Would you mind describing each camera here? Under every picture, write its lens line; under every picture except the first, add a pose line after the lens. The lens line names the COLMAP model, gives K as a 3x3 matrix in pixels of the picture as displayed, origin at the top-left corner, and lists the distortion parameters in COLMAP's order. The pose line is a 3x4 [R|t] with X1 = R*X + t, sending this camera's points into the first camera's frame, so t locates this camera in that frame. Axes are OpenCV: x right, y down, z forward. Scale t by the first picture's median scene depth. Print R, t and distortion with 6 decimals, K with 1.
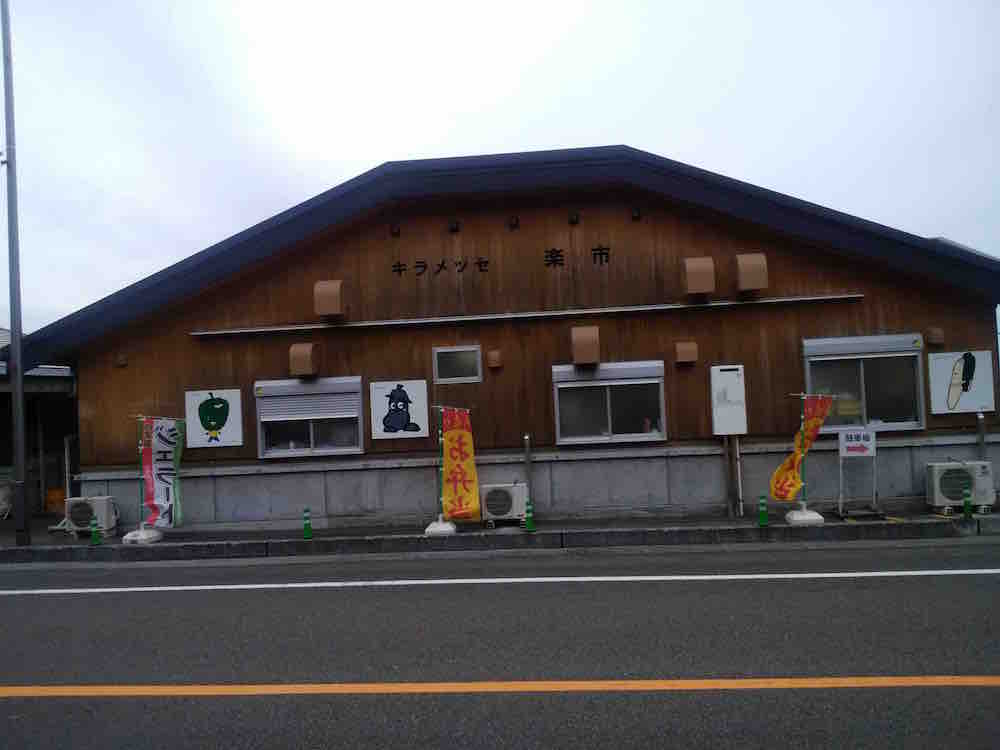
lens RADIAL K [[826.4, 0, 500.0], [0, 826.4, 375.0], [0, 0, 1]] dist [-0.007168, -0.004631]
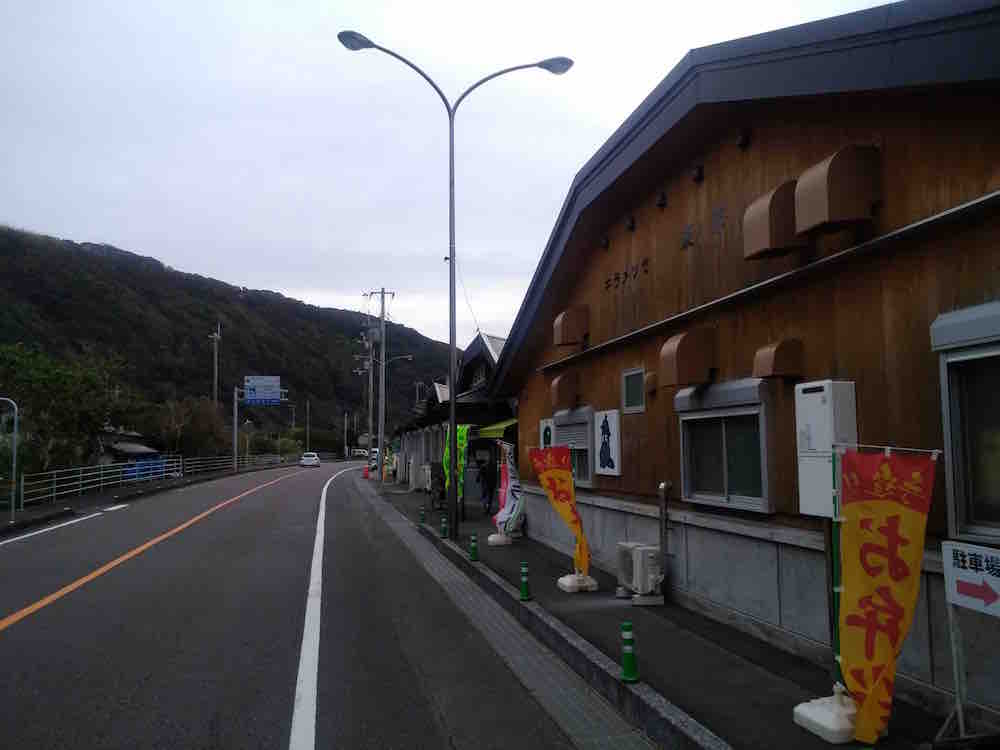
lens RADIAL K [[826.4, 0, 500.0], [0, 826.4, 375.0], [0, 0, 1]] dist [-0.007168, -0.004631]
pose [[0.259049, -0.041935, -0.964953, 0.717154], [0.026765, 0.998985, -0.036229, -0.001939], [0.965493, -0.016442, 0.259908, 0.665966]]
